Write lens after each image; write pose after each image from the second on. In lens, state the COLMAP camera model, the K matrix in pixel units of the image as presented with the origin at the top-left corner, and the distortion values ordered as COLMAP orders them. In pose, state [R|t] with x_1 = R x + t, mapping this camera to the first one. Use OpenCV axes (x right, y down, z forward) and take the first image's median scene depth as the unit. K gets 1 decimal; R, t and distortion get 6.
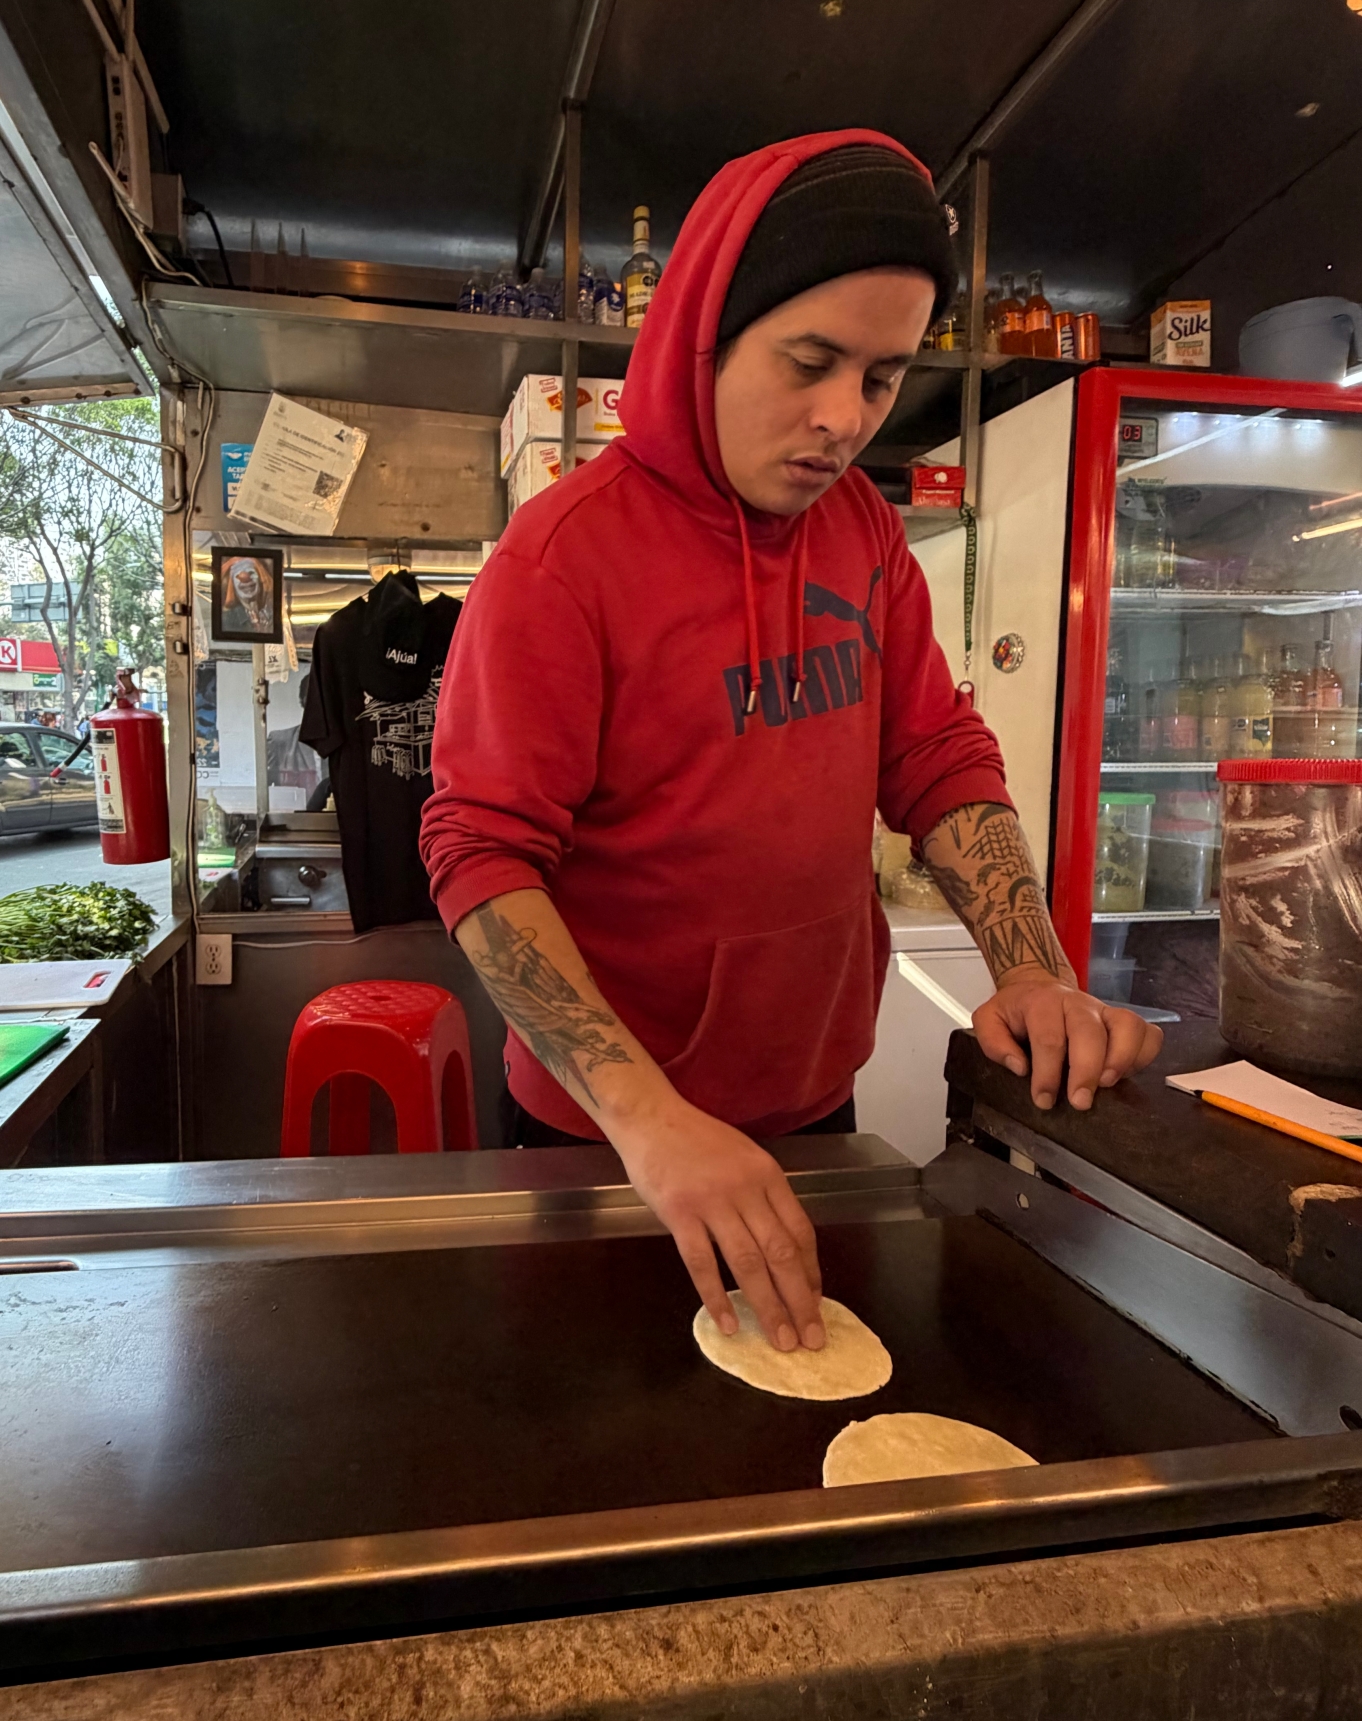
lens RADIAL K [[1030.4, 0, 681.2], [0, 1030.4, 854.4], [0, 0, 1]] dist [-0.003412, -0.000077]
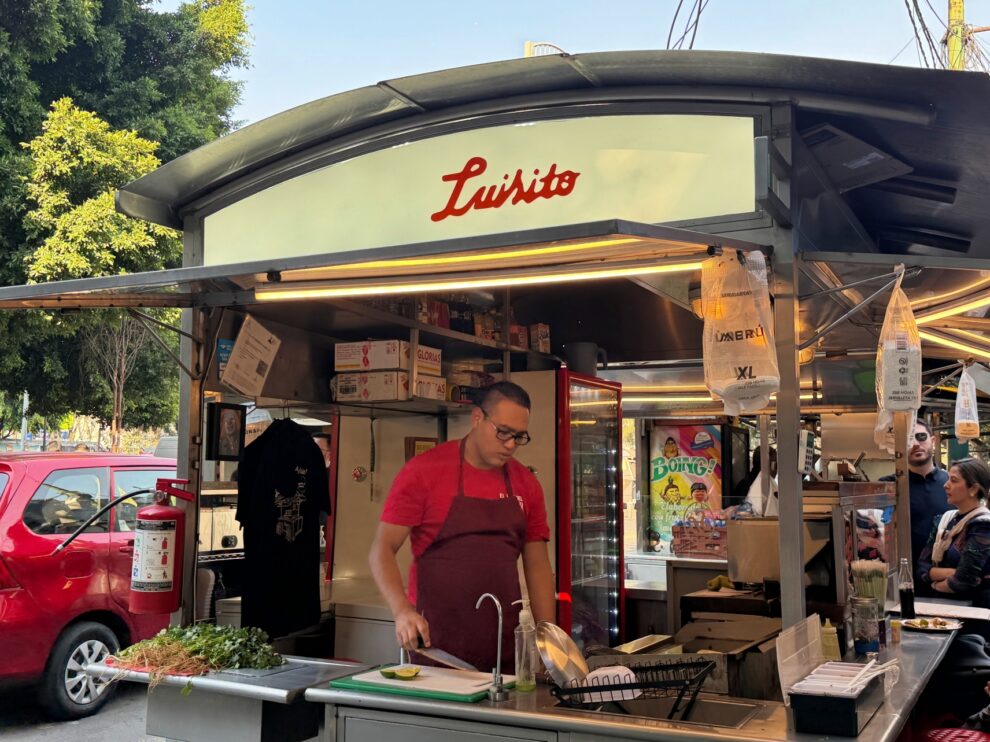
lens RADIAL K [[1072.4, 0, 495.6], [0, 1072.4, 370.9], [0, 0, 1]] dist [0.007887, 0.000000]
pose [[0.586010, 0.068494, 0.807404, -1.534210], [0.092524, 0.984248, -0.150650, -0.056387], [-0.805004, 0.162987, 0.570441, -0.298125]]
